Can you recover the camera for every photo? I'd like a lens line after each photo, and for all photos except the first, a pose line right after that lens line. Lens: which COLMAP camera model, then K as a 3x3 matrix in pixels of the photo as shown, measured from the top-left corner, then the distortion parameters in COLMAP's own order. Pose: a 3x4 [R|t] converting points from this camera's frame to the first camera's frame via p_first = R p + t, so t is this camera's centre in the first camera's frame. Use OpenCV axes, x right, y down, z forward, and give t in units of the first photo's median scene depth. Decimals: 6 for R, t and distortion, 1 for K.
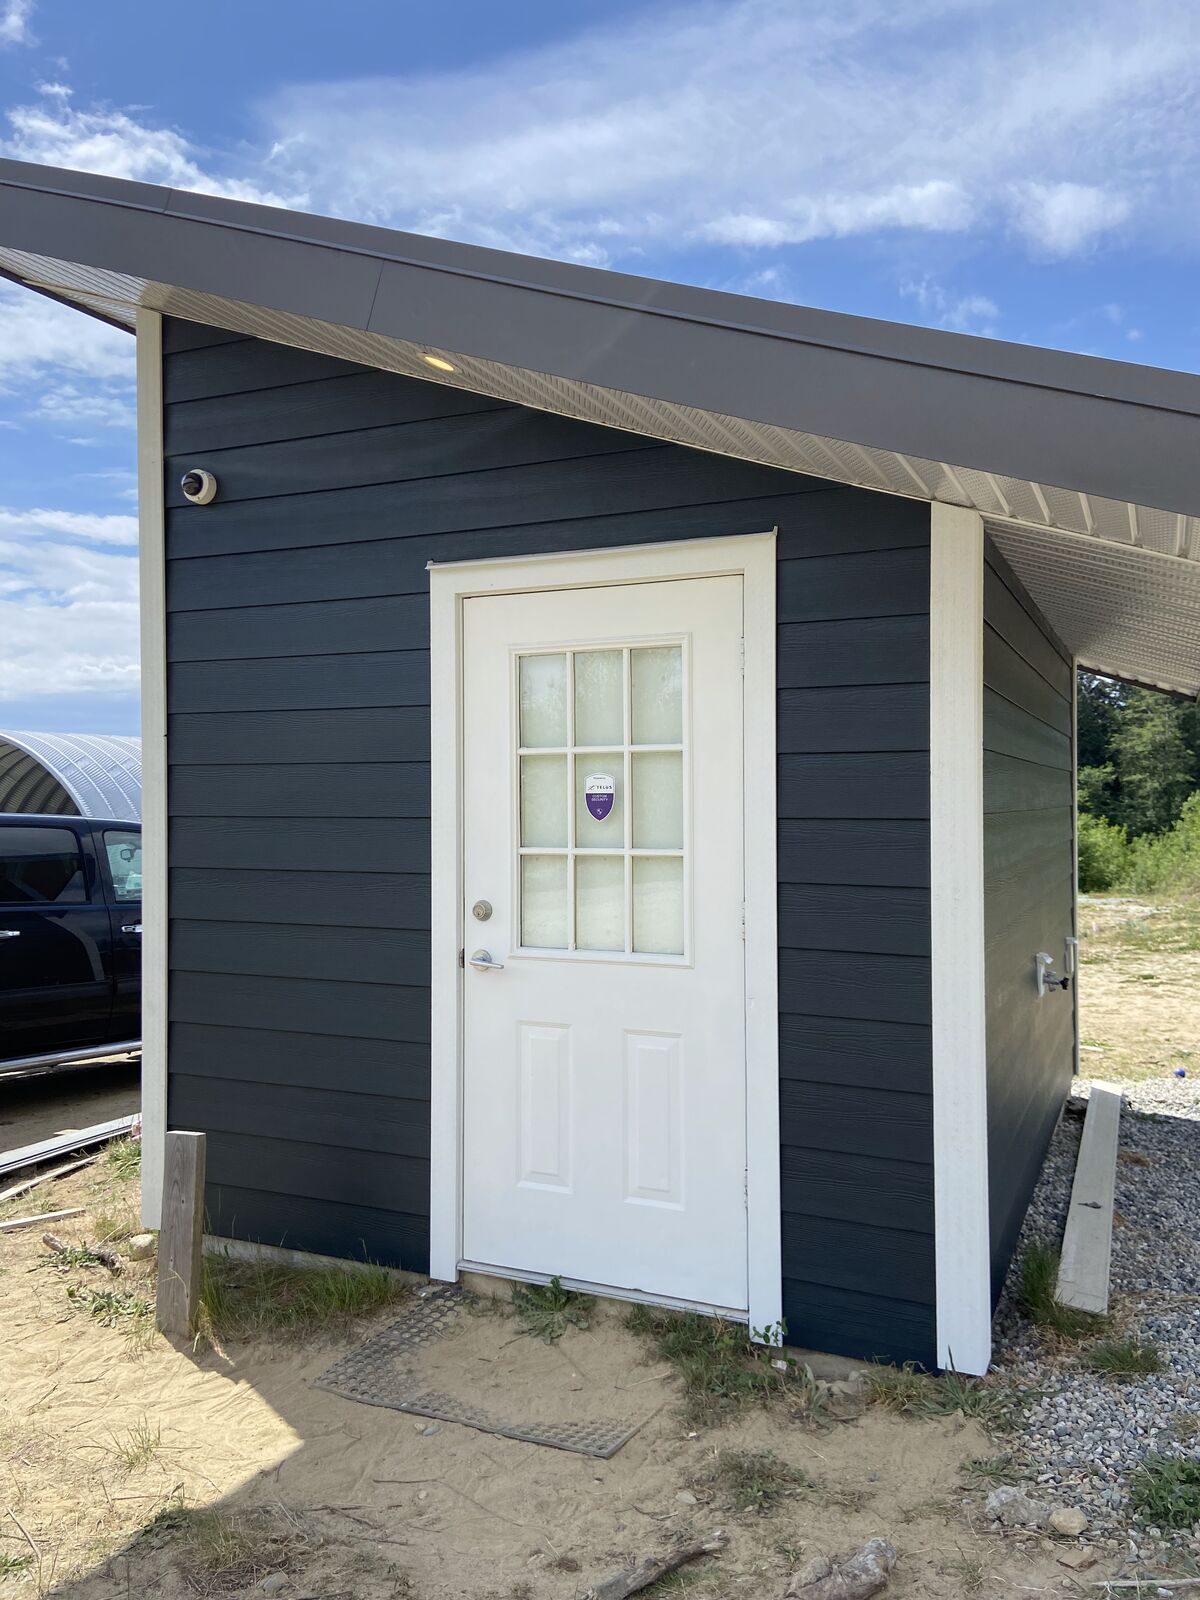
lens RADIAL K [[1202.8, 0, 600.0], [0, 1202.8, 800.0], [0, 0, 1]] dist [0.105901, -0.133341]
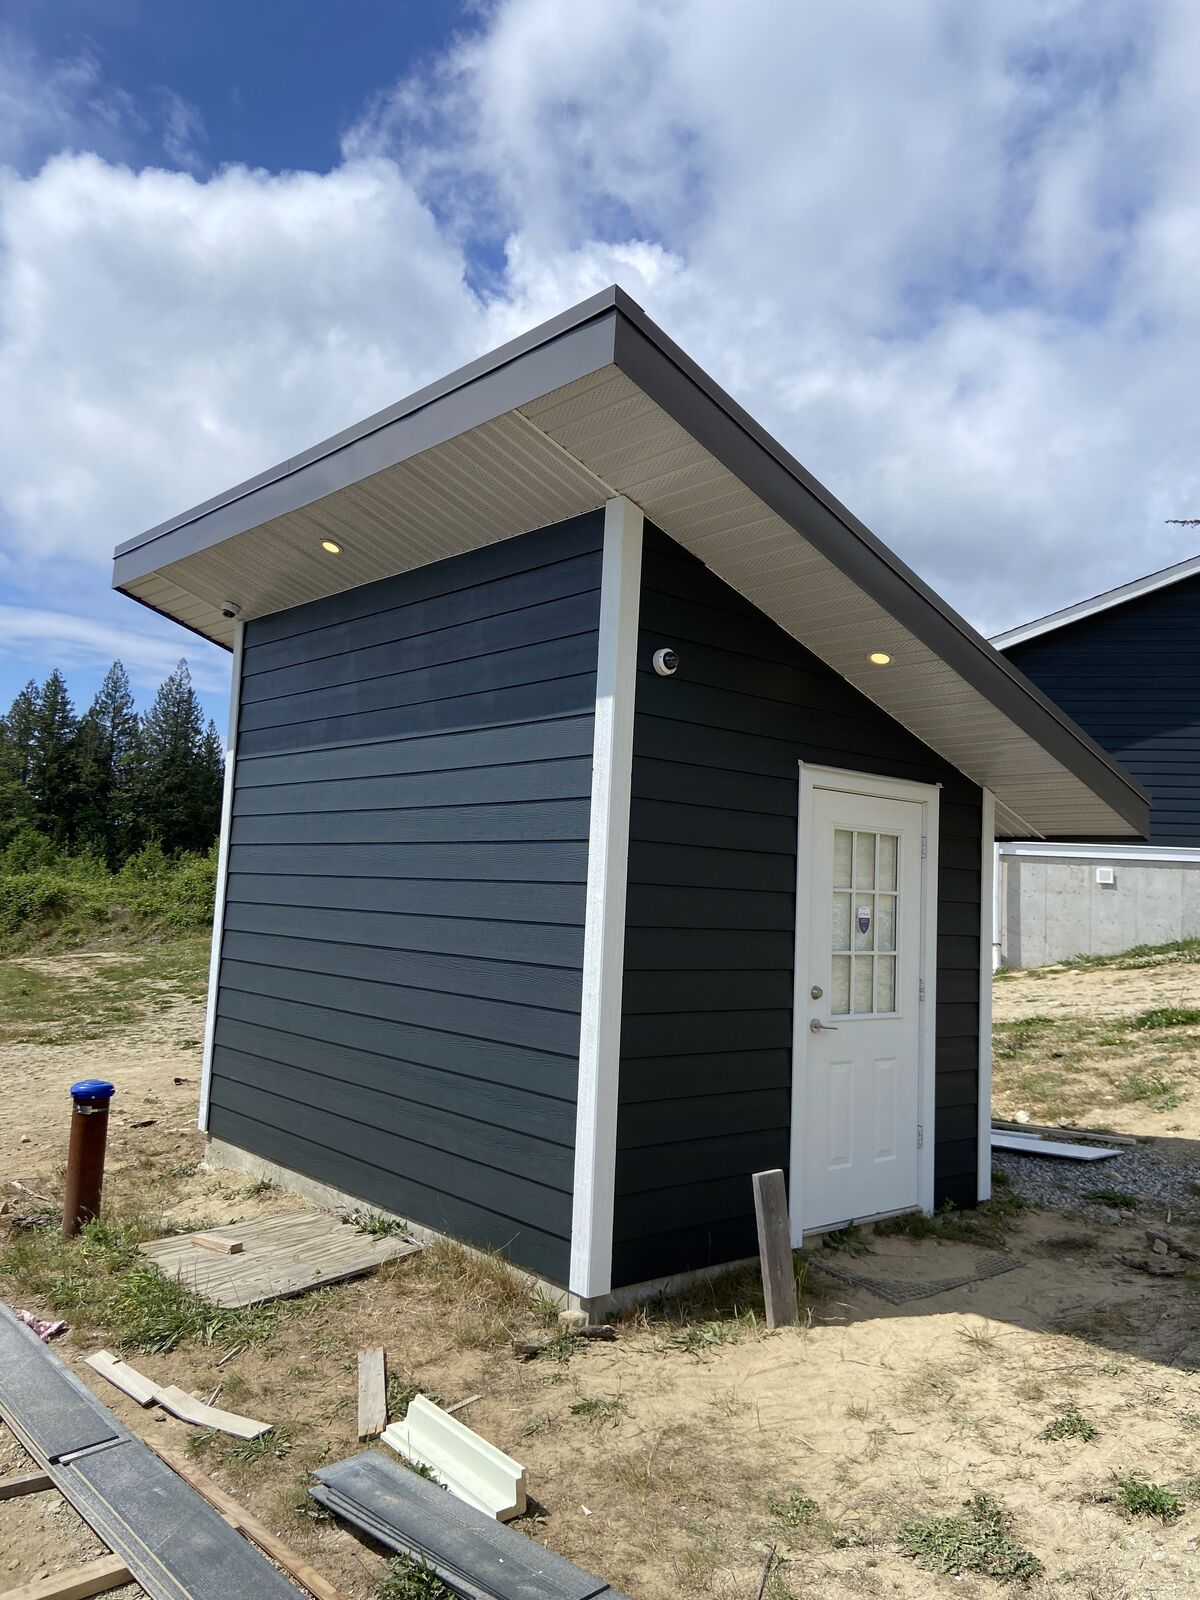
lens RADIAL K [[1202.8, 0, 600.0], [0, 1202.8, 800.0], [0, 0, 1]] dist [0.105901, -0.133341]
pose [[0.402442, 0.098351, 0.910147, -1.665839], [-0.050508, 0.995083, -0.085196, -0.007351], [-0.914051, -0.011683, 0.405431, 0.644077]]
